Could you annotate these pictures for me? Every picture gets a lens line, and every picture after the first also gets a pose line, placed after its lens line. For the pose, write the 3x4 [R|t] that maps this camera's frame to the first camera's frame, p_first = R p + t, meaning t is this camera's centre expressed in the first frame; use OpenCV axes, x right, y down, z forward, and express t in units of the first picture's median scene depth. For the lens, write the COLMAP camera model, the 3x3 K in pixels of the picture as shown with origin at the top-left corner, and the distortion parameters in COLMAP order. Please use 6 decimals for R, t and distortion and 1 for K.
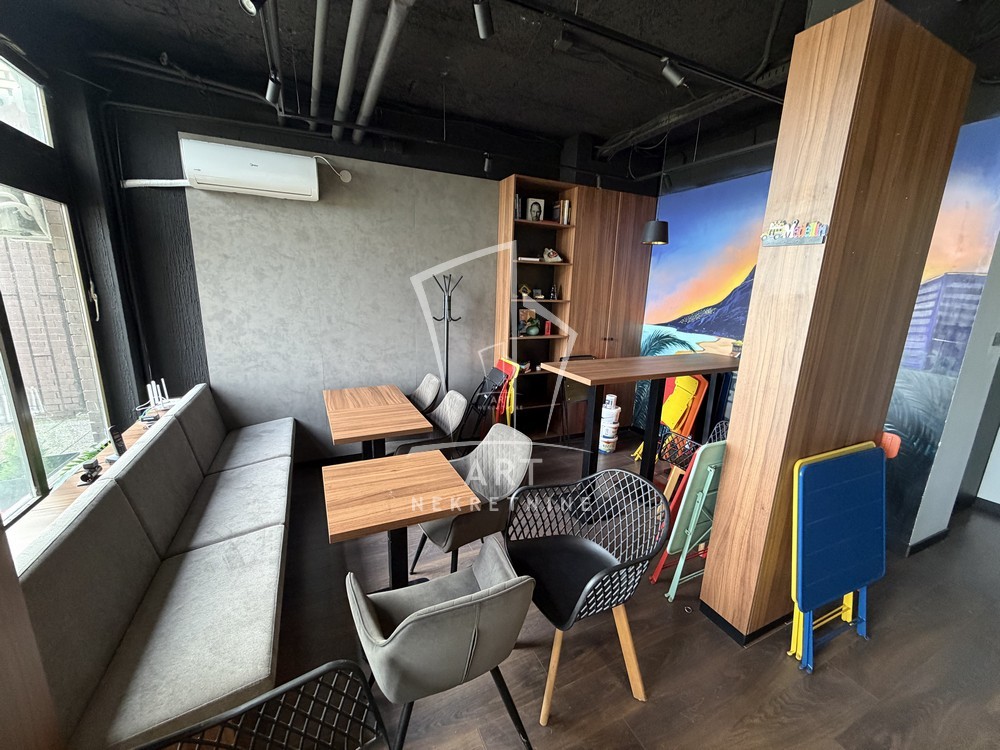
lens RADIAL K [[396.4, 0, 497.1], [0, 396.4, 374.2], [0, 0, 1]] dist [-0.000778, -0.000197]
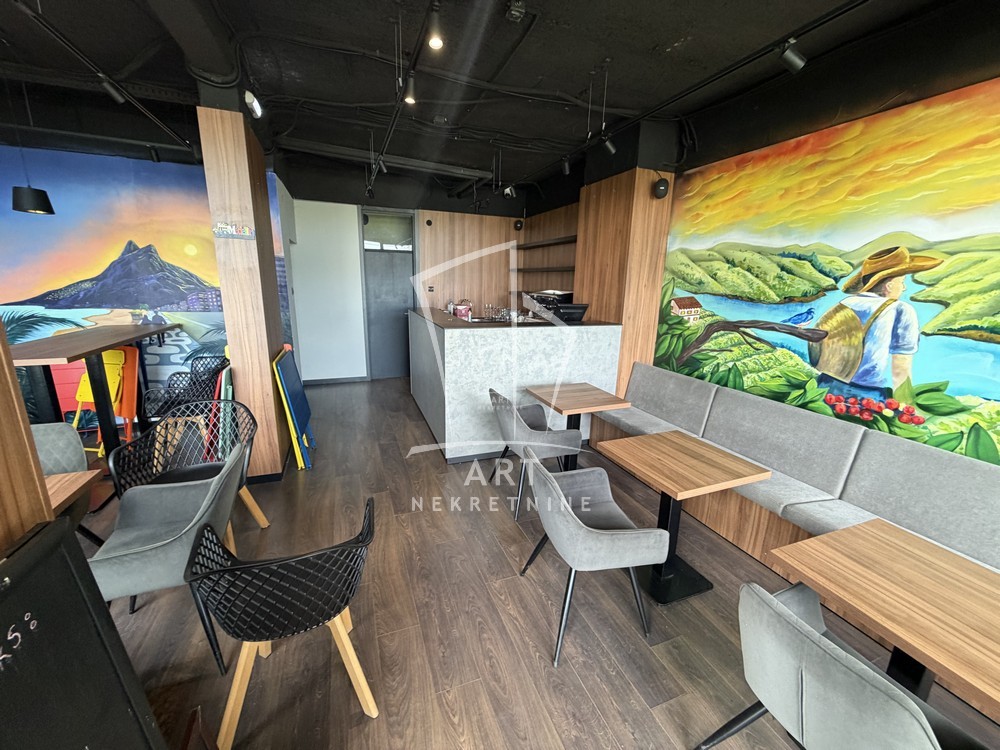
lens RADIAL K [[396.4, 0, 497.6], [0, 396.4, 373.9], [0, 0, 1]] dist [-0.000778, -0.000197]
pose [[0.067460, -0.258071, 0.963768, -0.448766], [0.195575, 0.950649, 0.240869, 0.017698], [-0.978366, 0.172240, 0.114603, -0.091432]]
